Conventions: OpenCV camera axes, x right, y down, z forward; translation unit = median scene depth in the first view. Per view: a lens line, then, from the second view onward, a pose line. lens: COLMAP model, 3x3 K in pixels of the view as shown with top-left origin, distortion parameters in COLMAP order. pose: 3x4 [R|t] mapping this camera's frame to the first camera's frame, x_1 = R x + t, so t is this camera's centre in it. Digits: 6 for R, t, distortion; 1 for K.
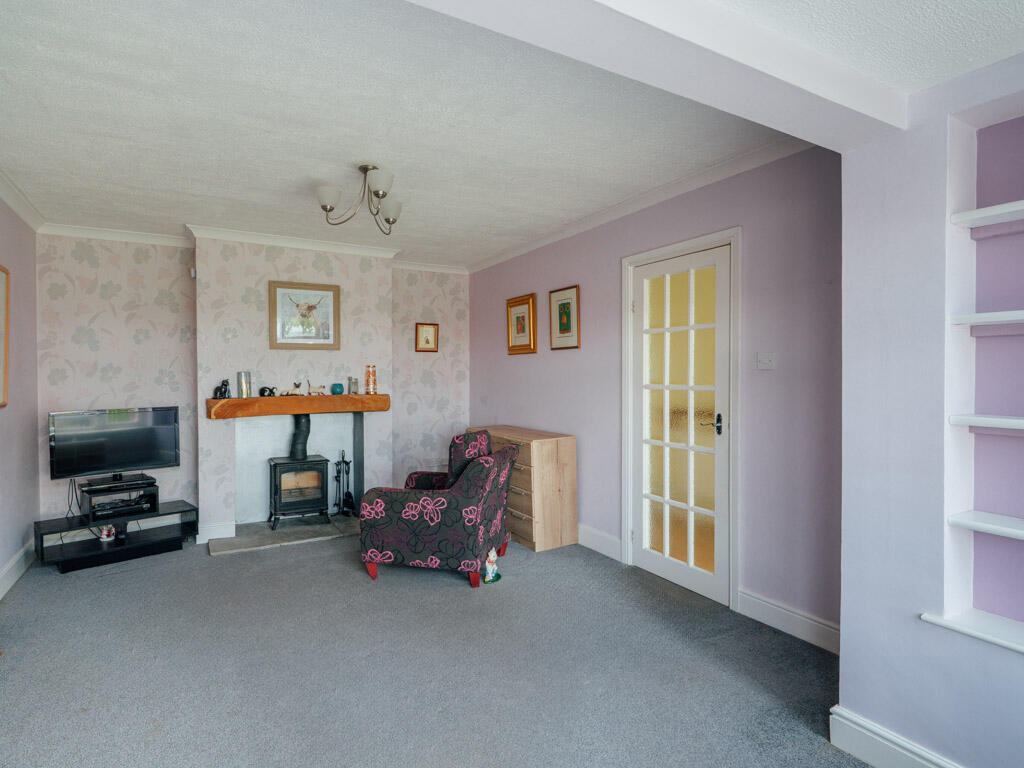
lens RADIAL K [[554.1, 0, 511.7], [0, 554.1, 382.7], [0, 0, 1]] dist [0.005583, -0.001884]
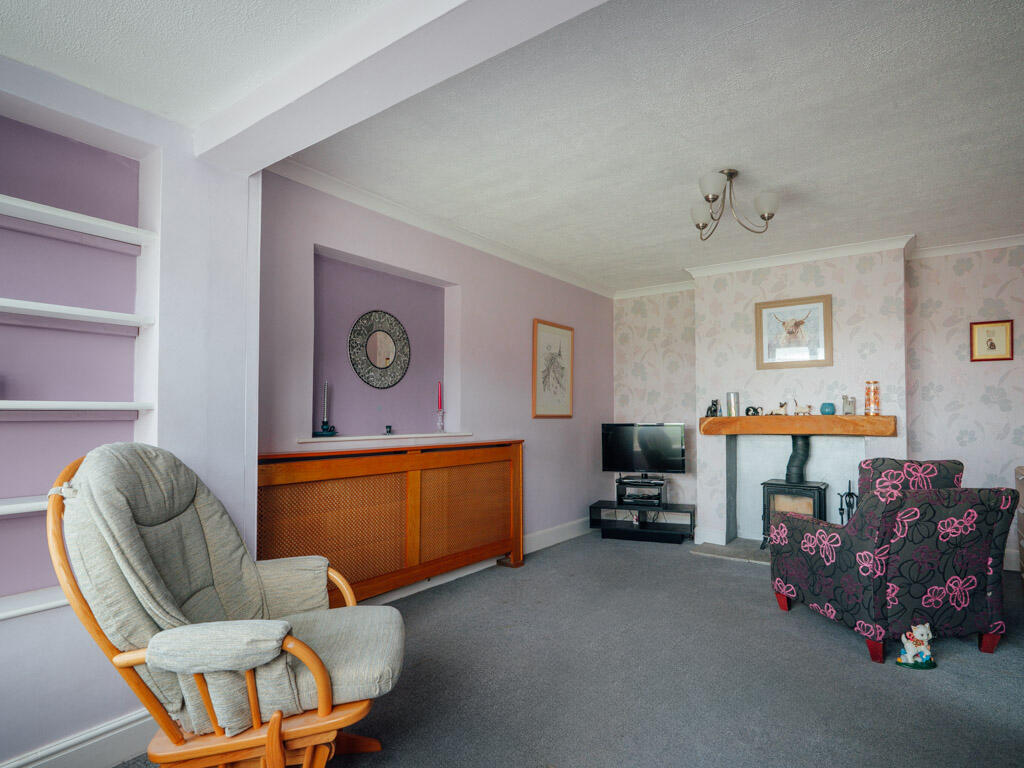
lens RADIAL K [[554.1, 0, 513.8], [0, 554.1, 404.1], [0, 0, 1]] dist [0.005583, -0.001884]
pose [[0.407396, -0.015160, -0.913126, 0.320002], [-0.014191, 0.999636, -0.022927, 0.033118], [0.913141, 0.022298, 0.407033, 0.178070]]
